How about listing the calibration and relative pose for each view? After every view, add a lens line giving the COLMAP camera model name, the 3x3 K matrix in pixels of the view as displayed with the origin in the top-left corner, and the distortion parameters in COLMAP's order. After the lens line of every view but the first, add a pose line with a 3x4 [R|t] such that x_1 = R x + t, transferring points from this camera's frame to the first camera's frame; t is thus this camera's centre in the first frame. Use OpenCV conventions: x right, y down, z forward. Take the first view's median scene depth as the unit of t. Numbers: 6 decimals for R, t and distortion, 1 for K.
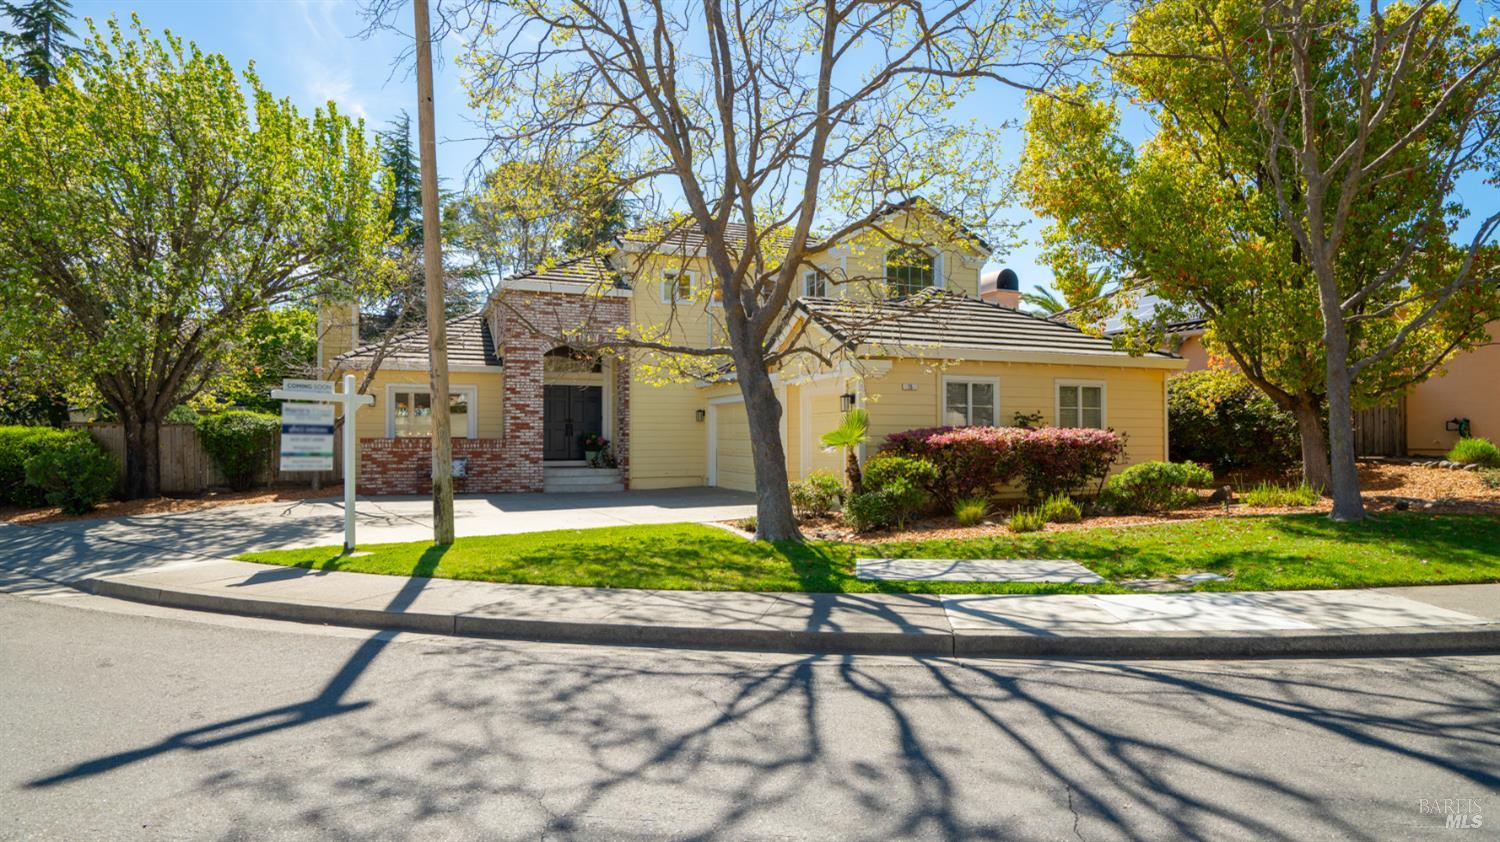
lens RADIAL K [[870.2, 0, 750.0], [0, 870.2, 421.0], [0, 0, 1]] dist [-0.019992, 0.001454]
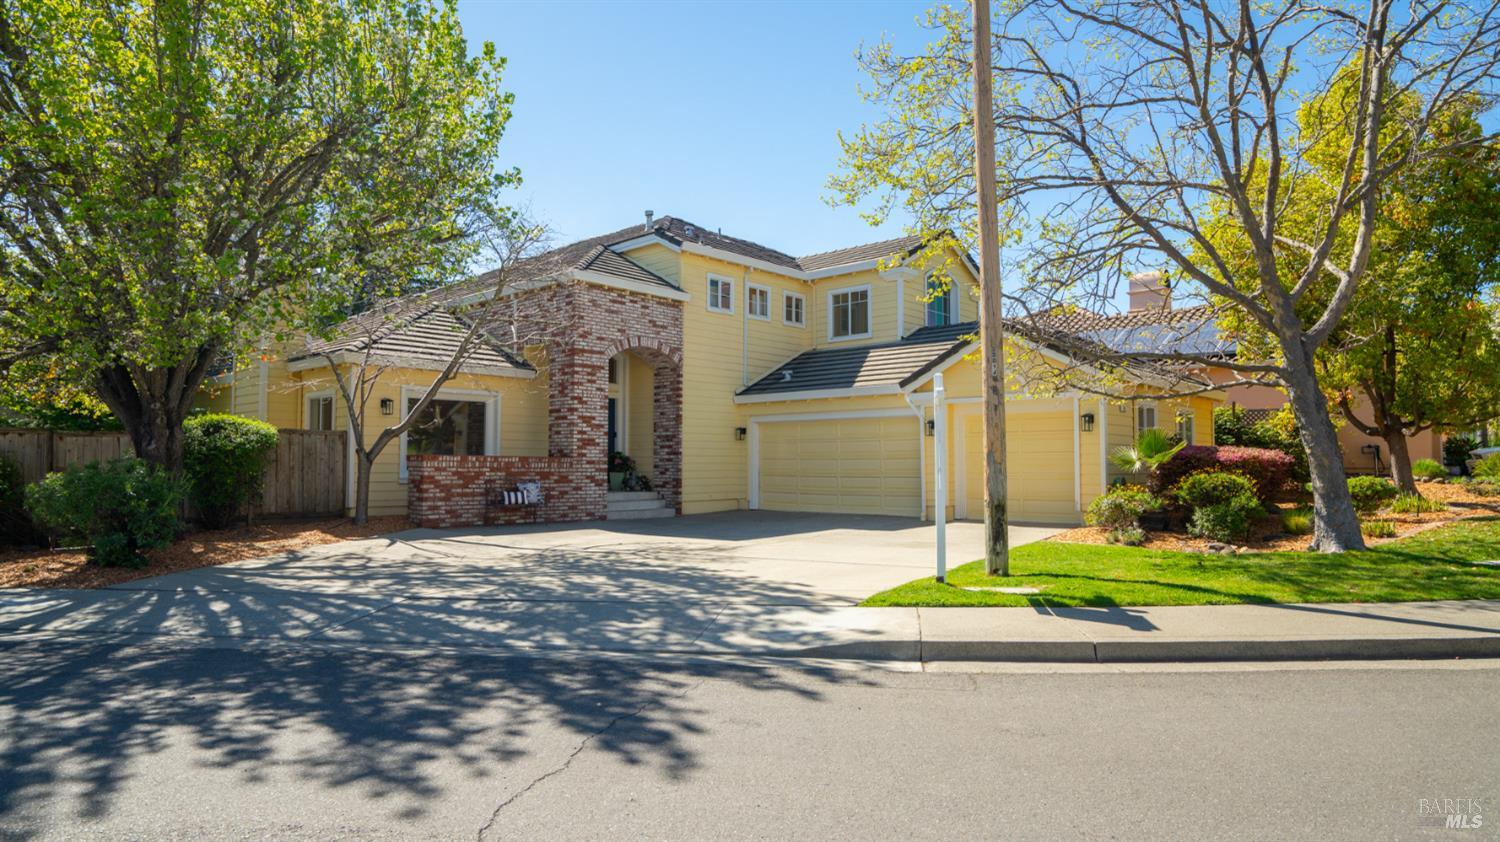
lens RADIAL K [[870.2, 0, 750.0], [0, 870.2, 421.0], [0, 0, 1]] dist [-0.019992, 0.001454]
pose [[0.903953, 0.023461, 0.426988, -0.485105], [-0.011370, 0.999459, -0.030846, 0.009669], [-0.427481, 0.023028, 0.903731, 0.165015]]
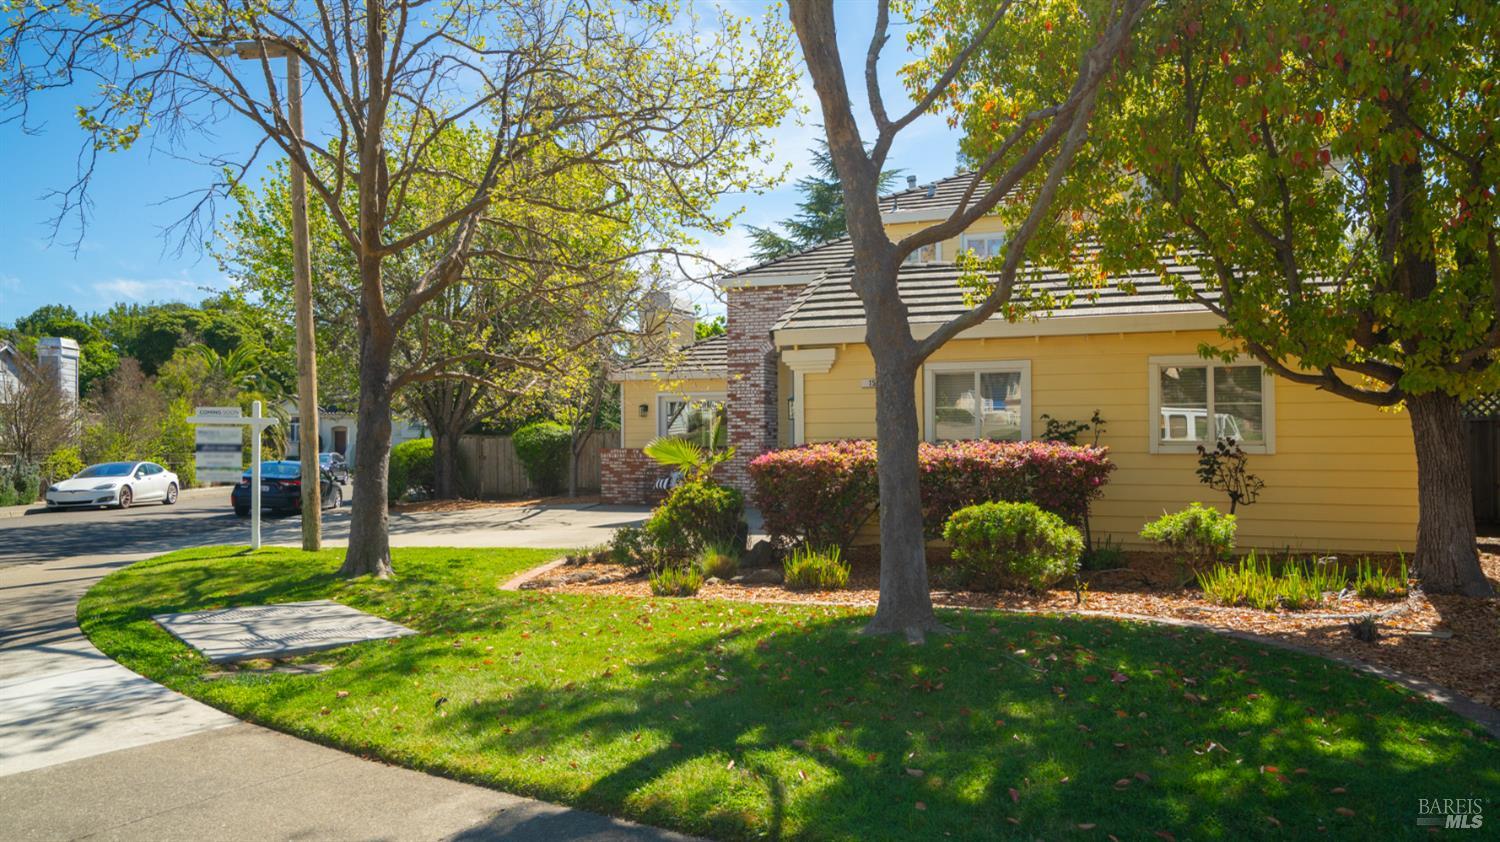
lens RADIAL K [[997.8, 0, 750.0], [0, 997.8, 421.0], [0, 0, 1]] dist [0.001116, -0.000085]
pose [[0.728515, -0.014934, -0.684867, 0.466846], [0.016179, 0.999859, -0.004593, -0.004436], [0.684838, -0.007735, 0.728654, 0.239165]]
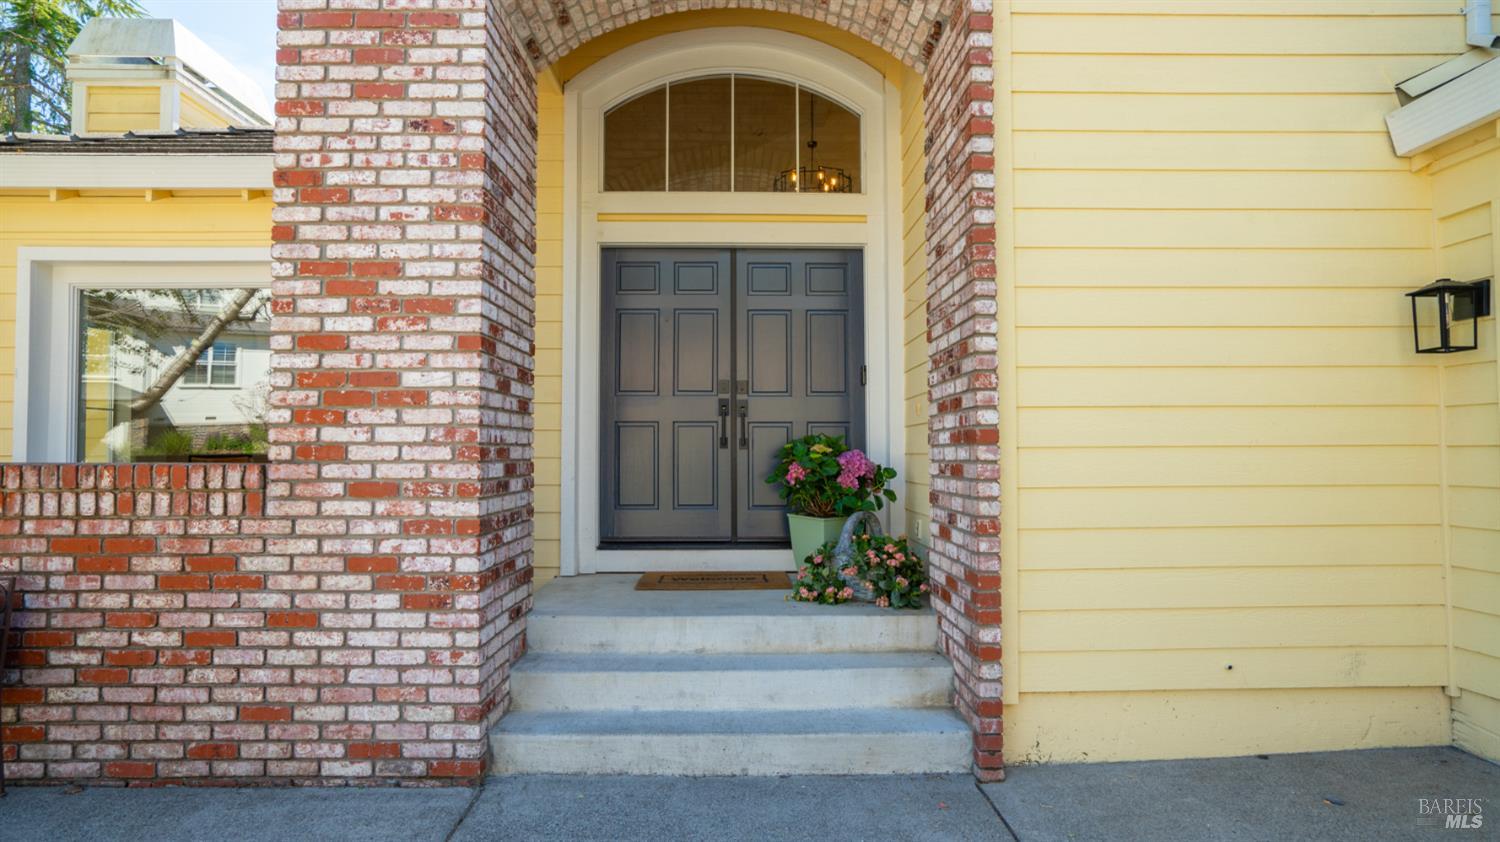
lens RADIAL K [[837.8, 0, 750.0], [0, 837.8, 421.0], [0, 0, 1]] dist [-0.018354, 0.000385]
pose [[0.930093, -0.019016, -0.366833, -0.131316], [0.011133, 0.999660, -0.023594, 0.017051], [0.367157, 0.017860, 0.929988, 0.880337]]
